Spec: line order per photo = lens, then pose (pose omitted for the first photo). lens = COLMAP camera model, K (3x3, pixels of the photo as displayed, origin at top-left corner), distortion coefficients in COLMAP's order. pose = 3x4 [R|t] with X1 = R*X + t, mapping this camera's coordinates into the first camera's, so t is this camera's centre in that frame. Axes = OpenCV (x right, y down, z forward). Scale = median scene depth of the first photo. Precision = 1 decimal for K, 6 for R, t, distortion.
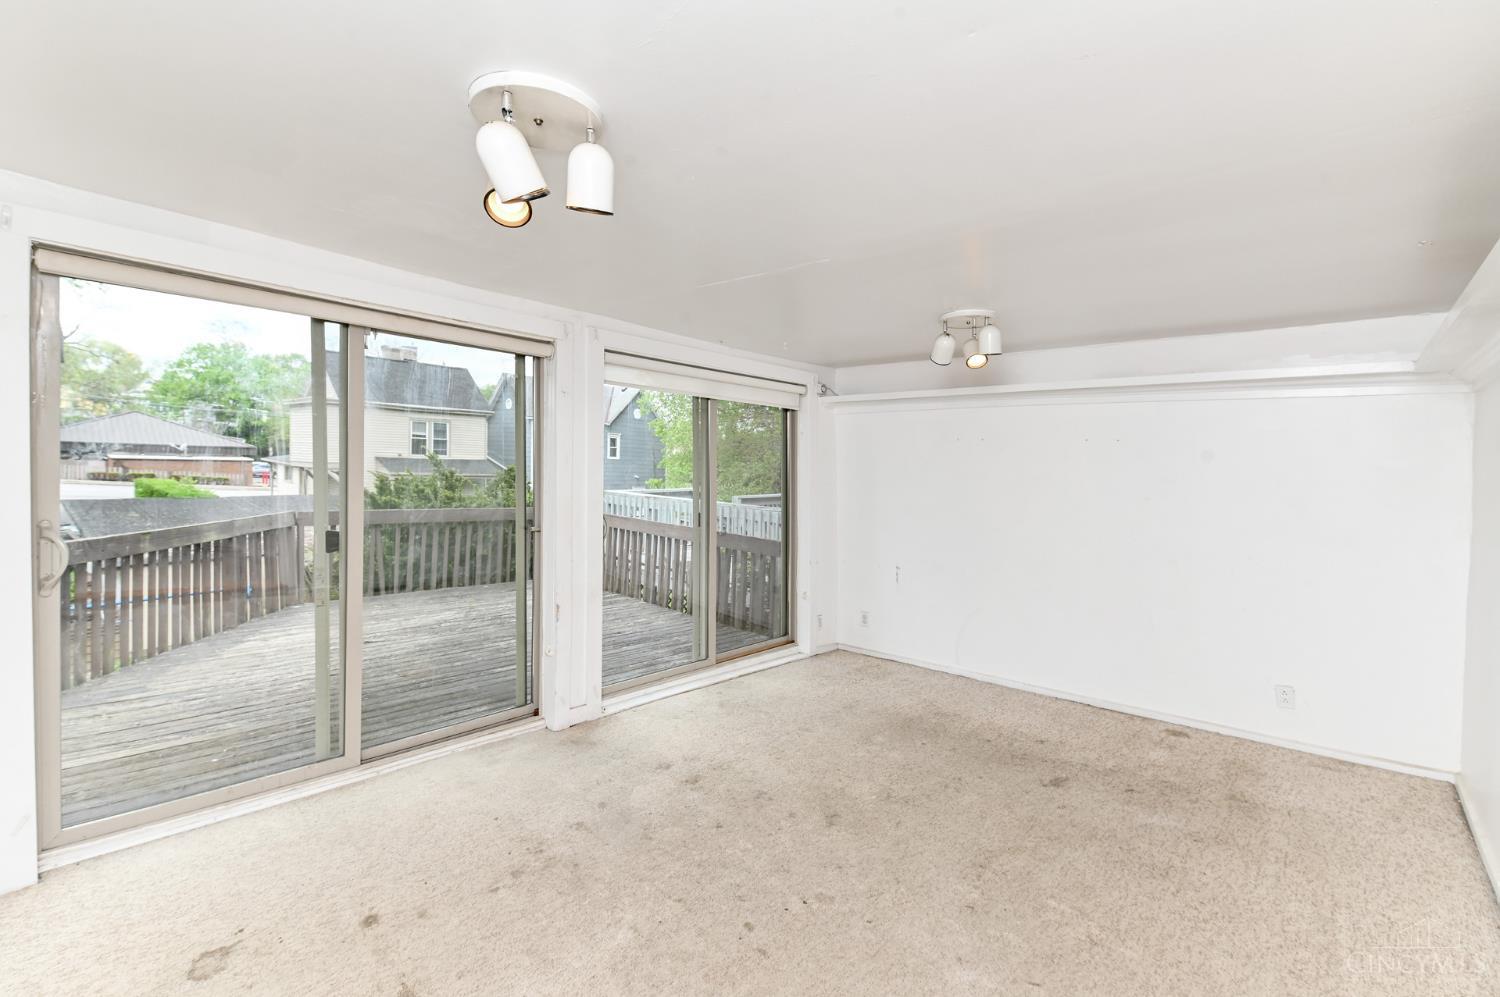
lens RADIAL K [[654.7, 0, 785.1], [0, 654.7, 478.8], [0, 0, 1]] dist [0.018818, -0.010208]
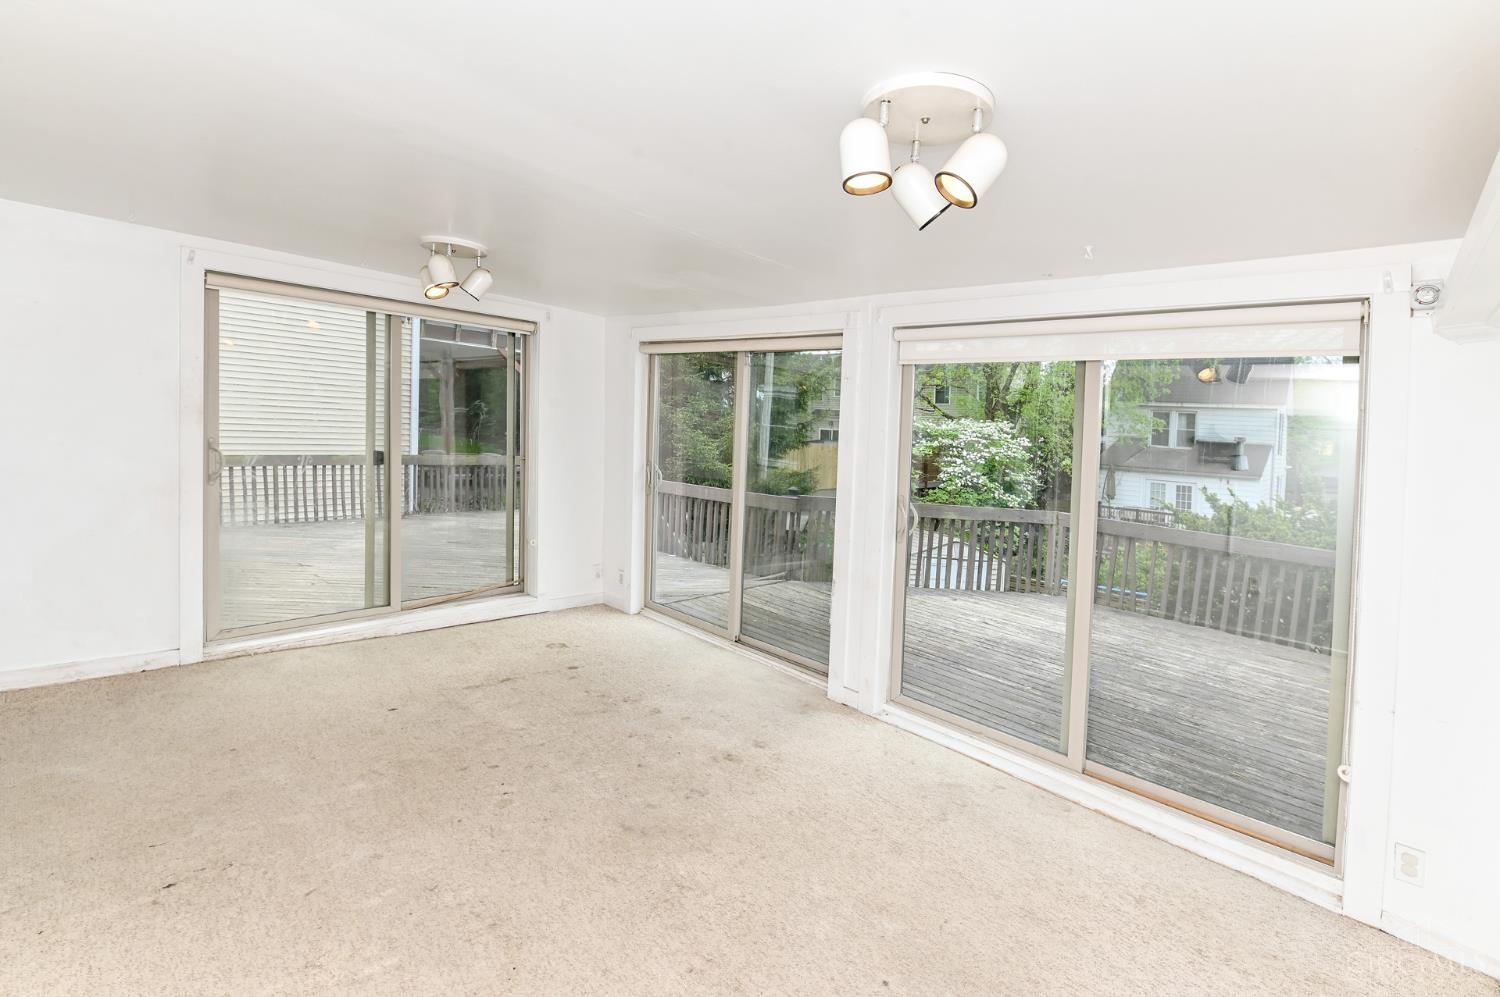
lens RADIAL K [[670.6, 0, 728.5], [0, 670.6, 435.0], [0, 0, 1]] dist [-0.000002, -0.011106]
pose [[-0.061899, -0.034072, -0.997501, 0.093181], [-0.096435, 0.994945, -0.028000, 0.001532], [0.993413, 0.094460, -0.064872, 0.110000]]
